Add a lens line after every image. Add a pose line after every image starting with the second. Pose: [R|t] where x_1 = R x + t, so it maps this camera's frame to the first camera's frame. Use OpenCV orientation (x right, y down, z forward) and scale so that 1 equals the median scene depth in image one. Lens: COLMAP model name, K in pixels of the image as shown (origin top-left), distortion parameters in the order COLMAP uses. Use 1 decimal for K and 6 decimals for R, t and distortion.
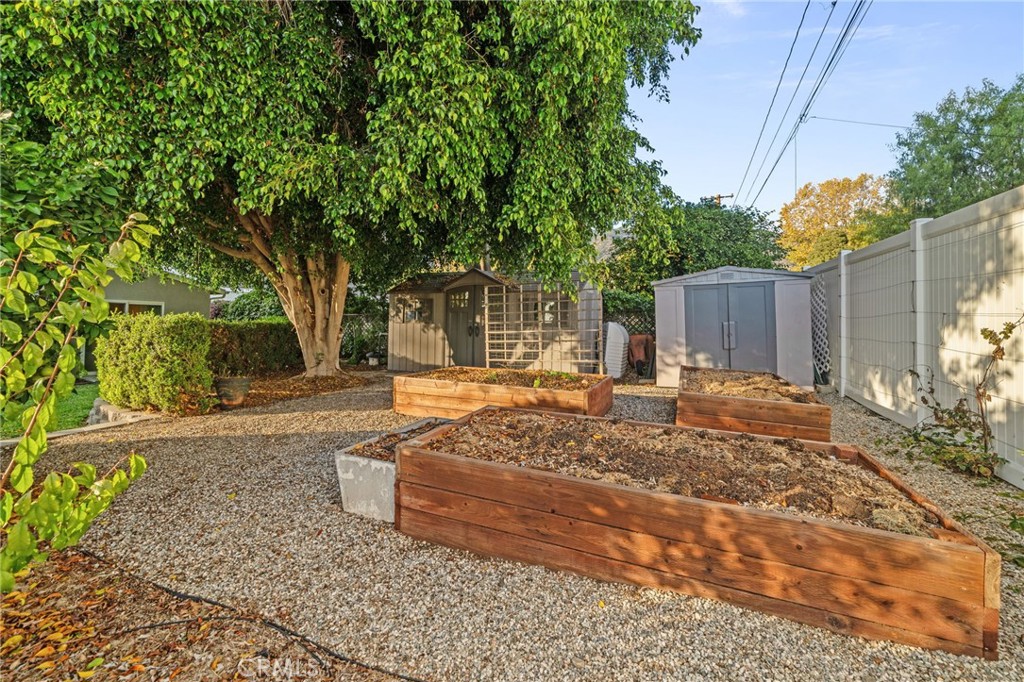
lens RADIAL K [[423.1, 0, 518.8], [0, 423.1, 313.5], [0, 0, 1]] dist [-0.002230, -0.000336]
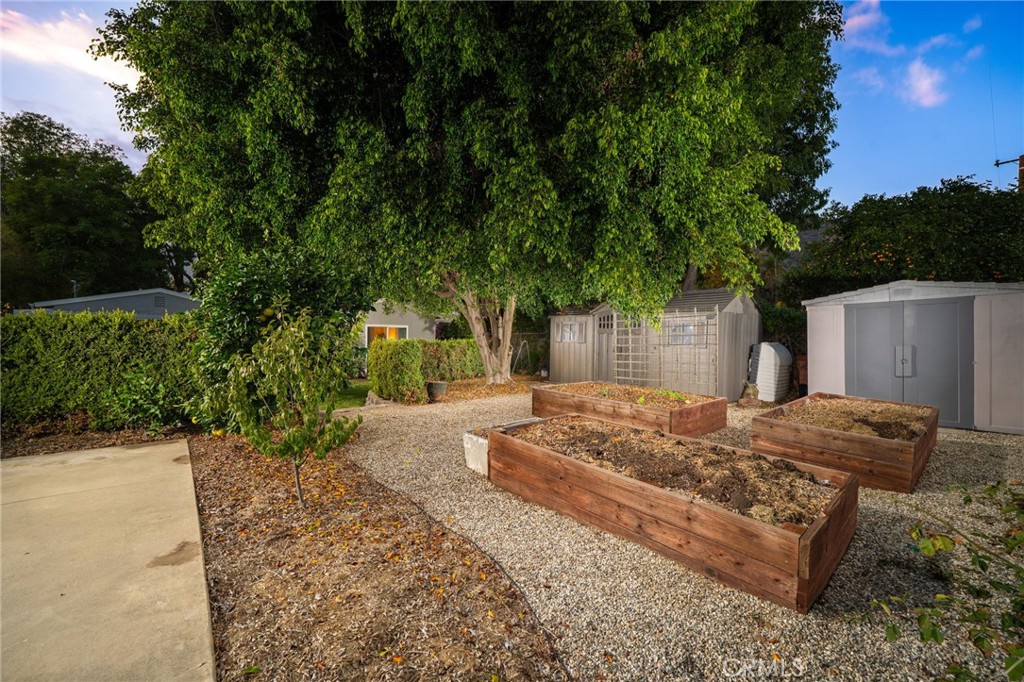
lens RADIAL K [[443.7, 0, 515.0], [0, 443.7, 334.7], [0, 0, 1]] dist [-0.003593, 0.000510]
pose [[0.878566, -0.001027, -0.477619, 0.533084], [0.015224, 0.999550, 0.025854, -0.086487], [0.477378, -0.029986, 0.878186, -0.390402]]
